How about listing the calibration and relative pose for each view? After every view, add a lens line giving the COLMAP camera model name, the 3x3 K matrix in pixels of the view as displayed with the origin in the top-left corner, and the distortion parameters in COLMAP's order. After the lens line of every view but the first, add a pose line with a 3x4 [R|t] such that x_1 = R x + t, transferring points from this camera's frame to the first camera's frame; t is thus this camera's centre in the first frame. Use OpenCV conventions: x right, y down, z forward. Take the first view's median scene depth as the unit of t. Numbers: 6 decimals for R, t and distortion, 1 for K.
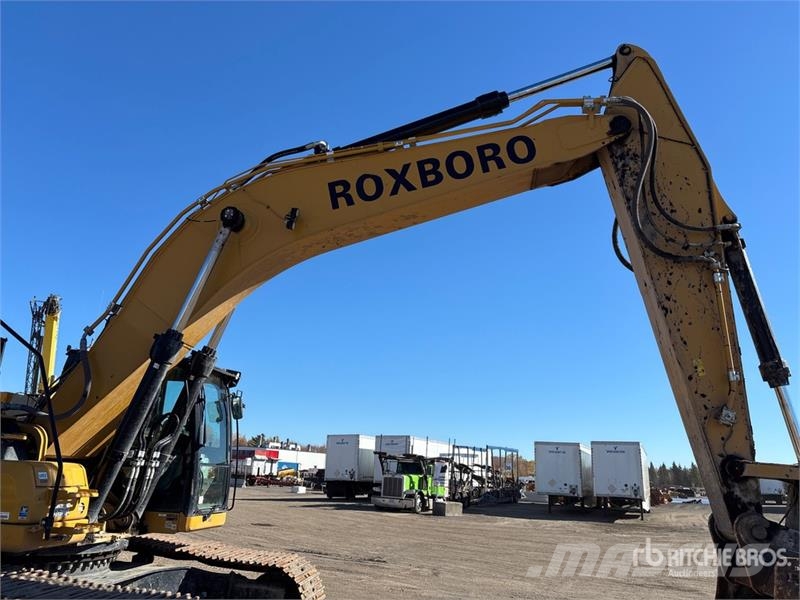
lens RADIAL K [[604.0, 0, 401.8], [0, 604.0, 301.1], [0, 0, 1]] dist [0.063425, -0.079764]
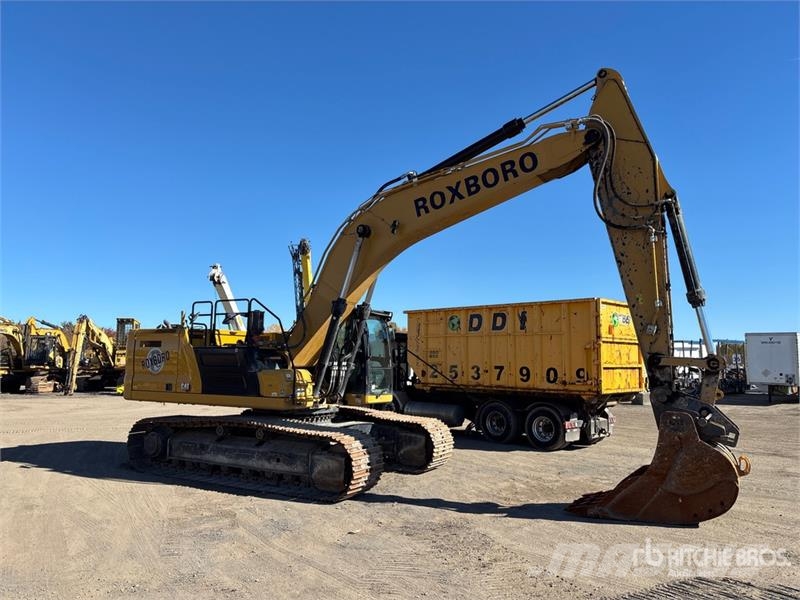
lens RADIAL K [[604.0, 0, 401.8], [0, 604.0, 301.1], [0, 0, 1]] dist [0.063425, -0.079764]
pose [[0.924452, -0.072363, -0.374370, 0.437230], [0.131603, 0.982046, 0.135152, -0.151303], [0.357868, -0.174210, 0.917377, -0.557331]]
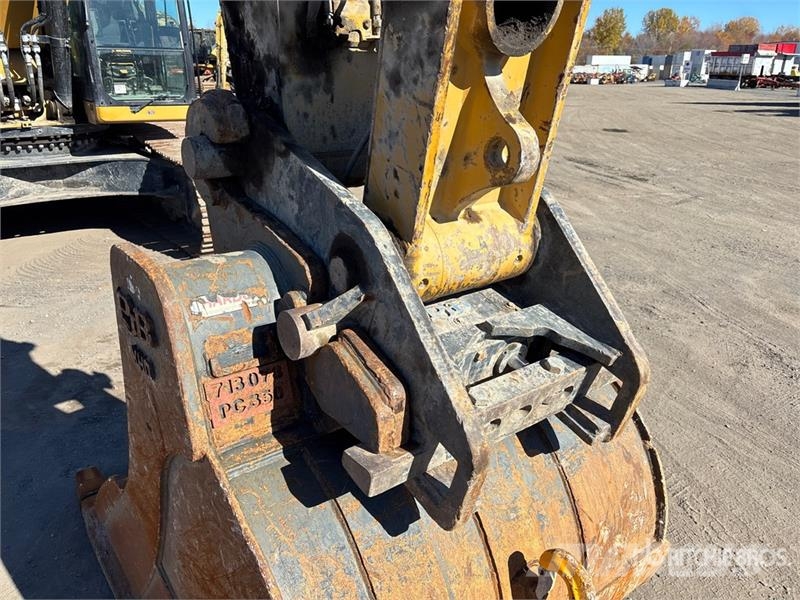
lens RADIAL K [[604.0, 0, 401.8], [0, 604.0, 301.1], [0, 0, 1]] dist [0.063425, -0.079764]
pose [[0.695354, 0.224332, -0.682758, 0.668104], [0.217688, 0.839654, 0.497587, 0.240468], [0.684905, -0.494627, 0.535022, 0.675329]]
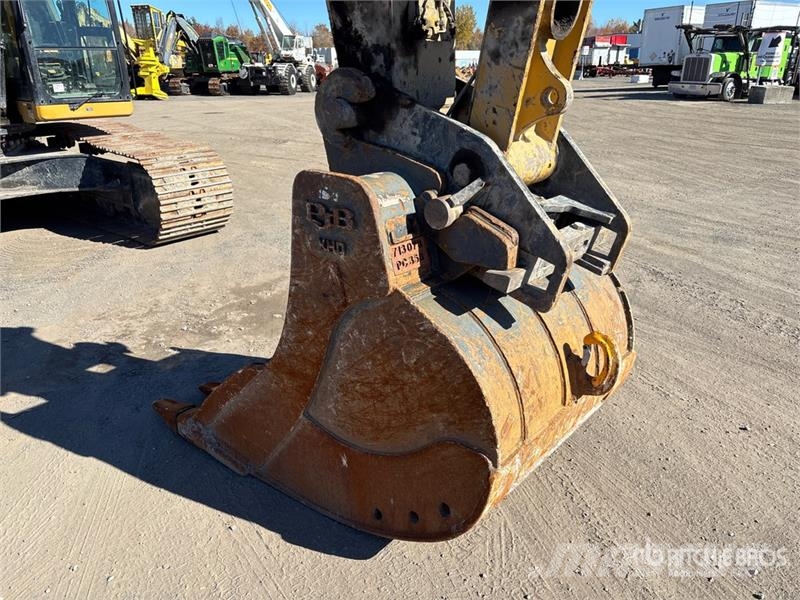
lens RADIAL K [[600.7, 0, 409.6], [0, 600.7, 295.1], [0, 0, 1]] dist [0.058343, -0.070412]
pose [[0.835753, 0.146324, -0.529250, 0.674844], [0.196989, 0.819788, 0.537721, 0.201531], [0.512554, -0.553658, 0.656316, 0.514772]]
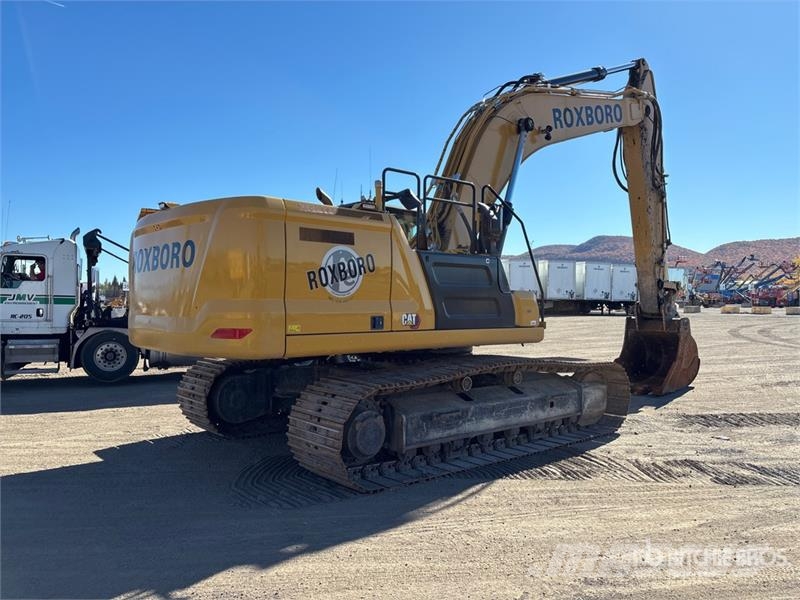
lens RADIAL K [[604.0, 0, 401.8], [0, 604.0, 301.1], [0, 0, 1]] dist [0.063425, -0.079764]
pose [[0.669893, -0.042945, 0.741214, -1.521428], [-0.175345, 0.960935, 0.214147, 0.006690], [-0.721455, -0.273424, 0.636194, 0.170635]]
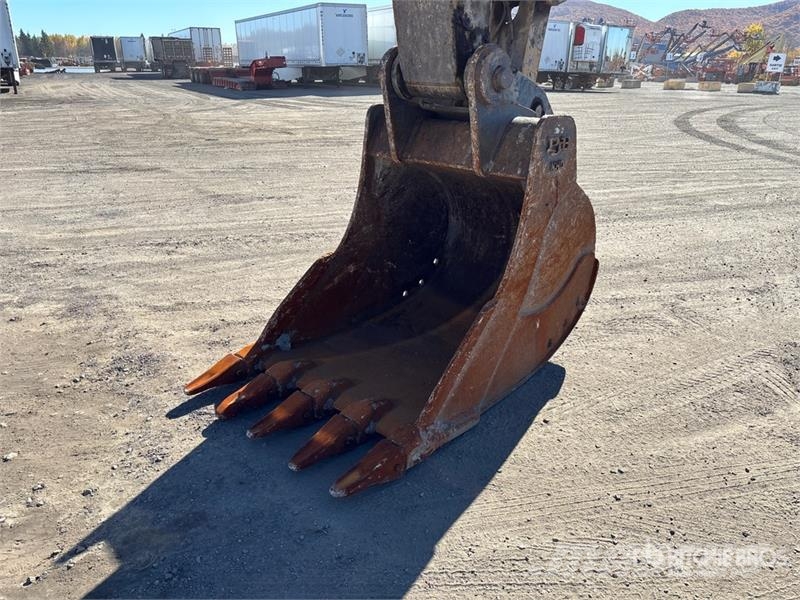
lens RADIAL K [[604.0, 0, 401.8], [0, 604.0, 301.1], [0, 0, 1]] dist [0.063425, -0.079764]
pose [[0.593064, -0.312851, 0.741889, 0.011116], [-0.218760, 0.824151, 0.522416, 0.207458], [-0.774867, -0.472122, 0.420335, 0.558817]]
